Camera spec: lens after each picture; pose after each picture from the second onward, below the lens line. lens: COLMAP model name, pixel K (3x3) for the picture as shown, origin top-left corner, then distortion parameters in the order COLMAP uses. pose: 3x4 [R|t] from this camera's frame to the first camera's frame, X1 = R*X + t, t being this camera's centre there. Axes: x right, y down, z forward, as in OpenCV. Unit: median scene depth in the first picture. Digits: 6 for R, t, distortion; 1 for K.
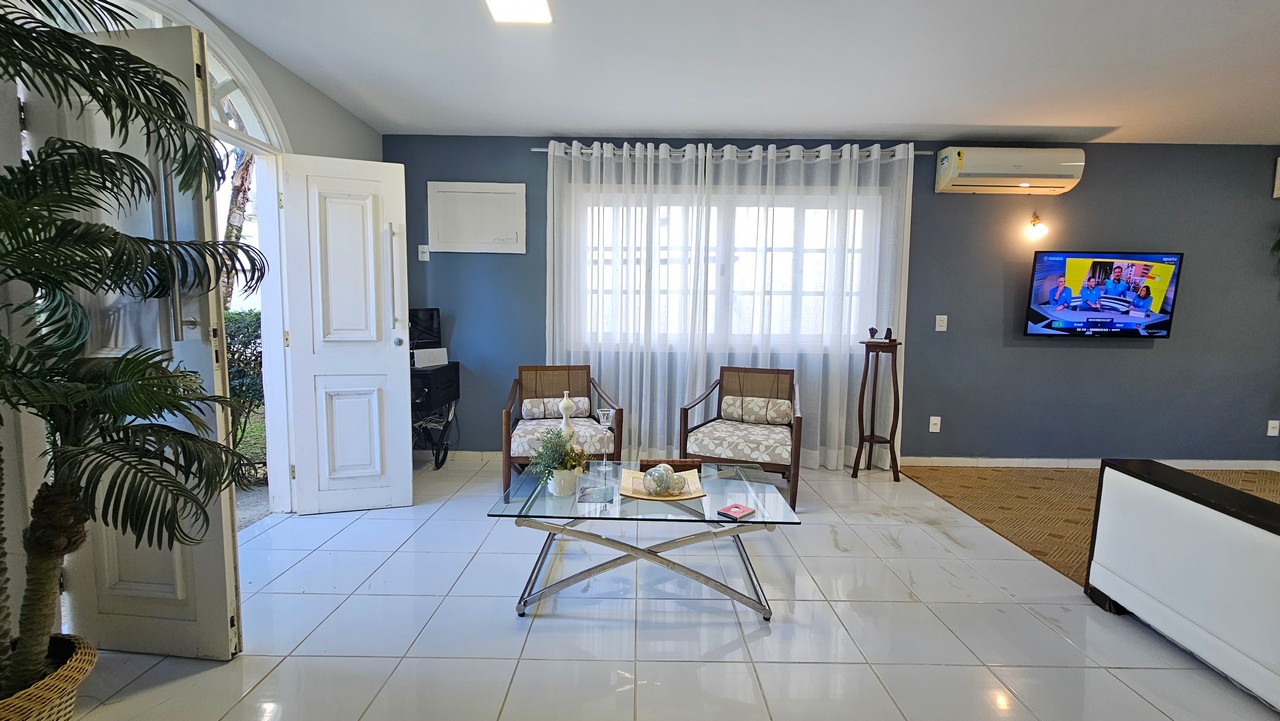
lens RADIAL K [[441.5, 0, 671.6], [0, 441.5, 348.4], [0, 0, 1]] dist [-0.015006, -0.000132]
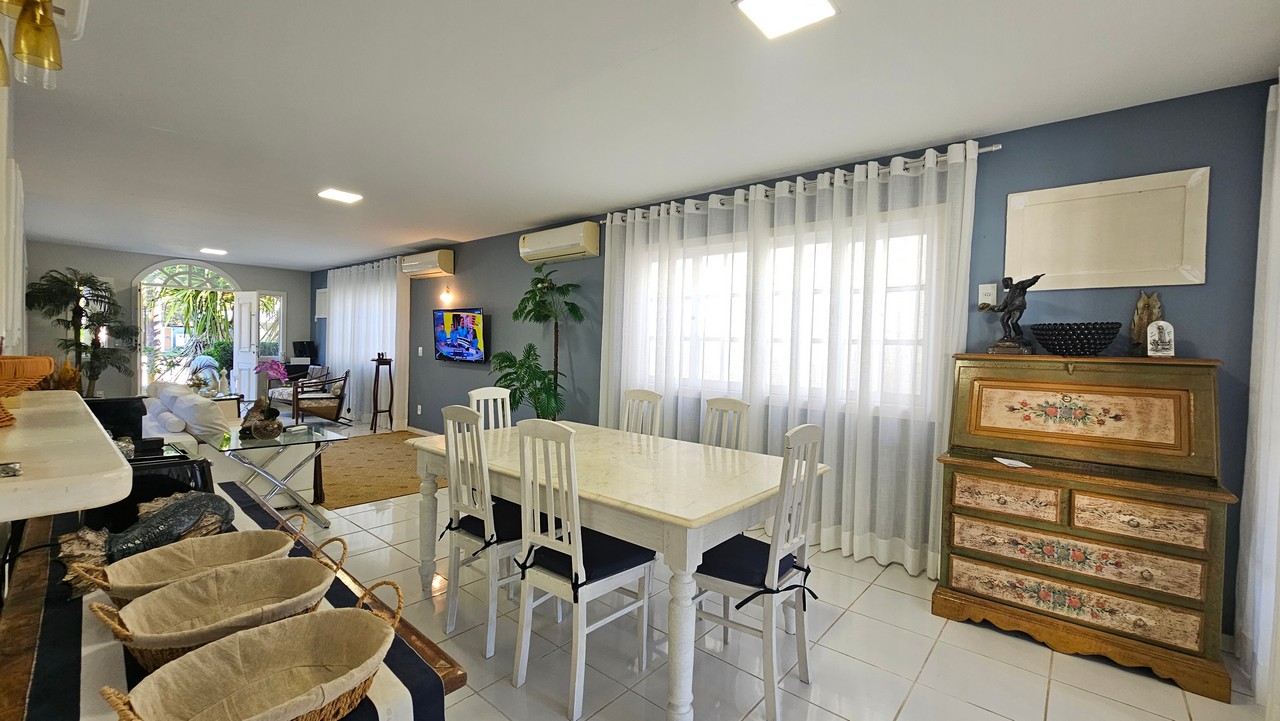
lens RADIAL K [[527.5, 0, 648.4], [0, 527.5, 363.7], [0, 0, 1]] dist [-0.002812, 0.001037]
pose [[0.759670, 0.033806, -0.649430, 0.936002], [-0.089331, 0.994606, -0.052721, 0.004207], [0.644144, 0.098065, 0.758592, 0.011422]]
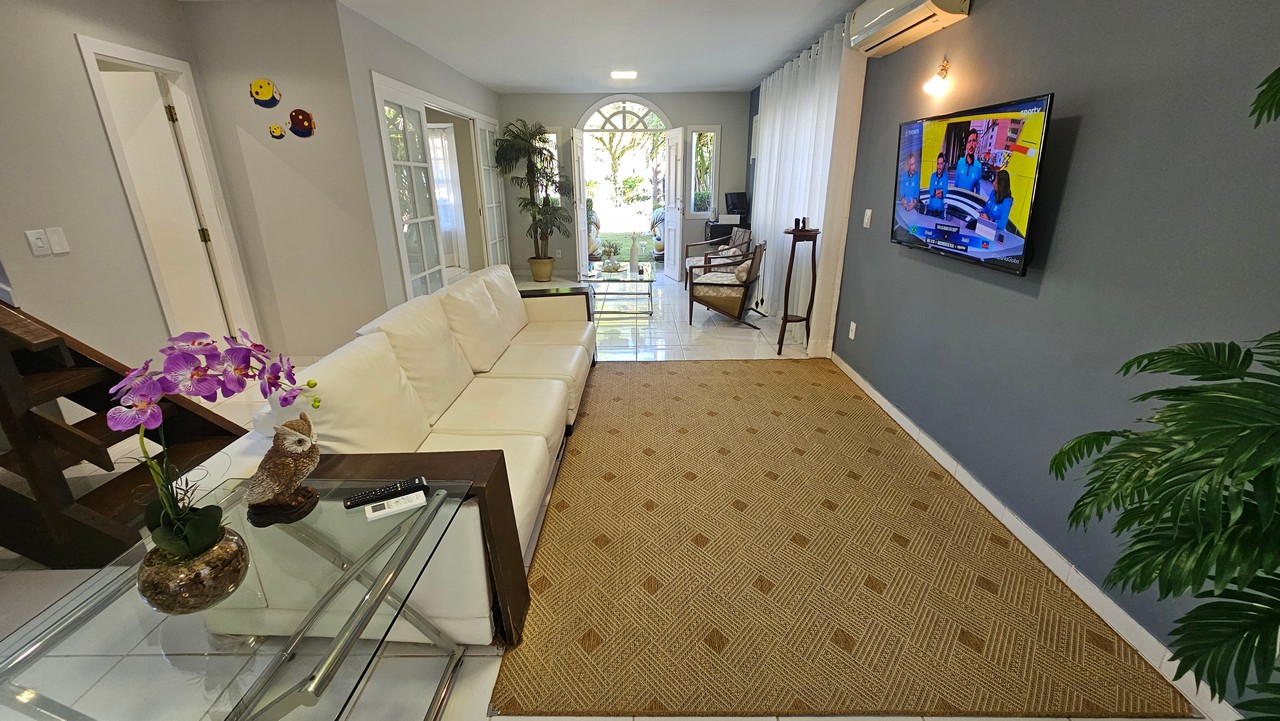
lens RADIAL K [[527.5, 0, 641.5], [0, 527.5, 361.2], [0, 0, 1]] dist [-0.002812, 0.001037]
pose [[0.001359, 0.319185, -0.947691, 0.599112], [-0.092090, 0.943705, 0.317710, -0.030490], [0.995750, 0.086841, 0.030677, 0.201869]]
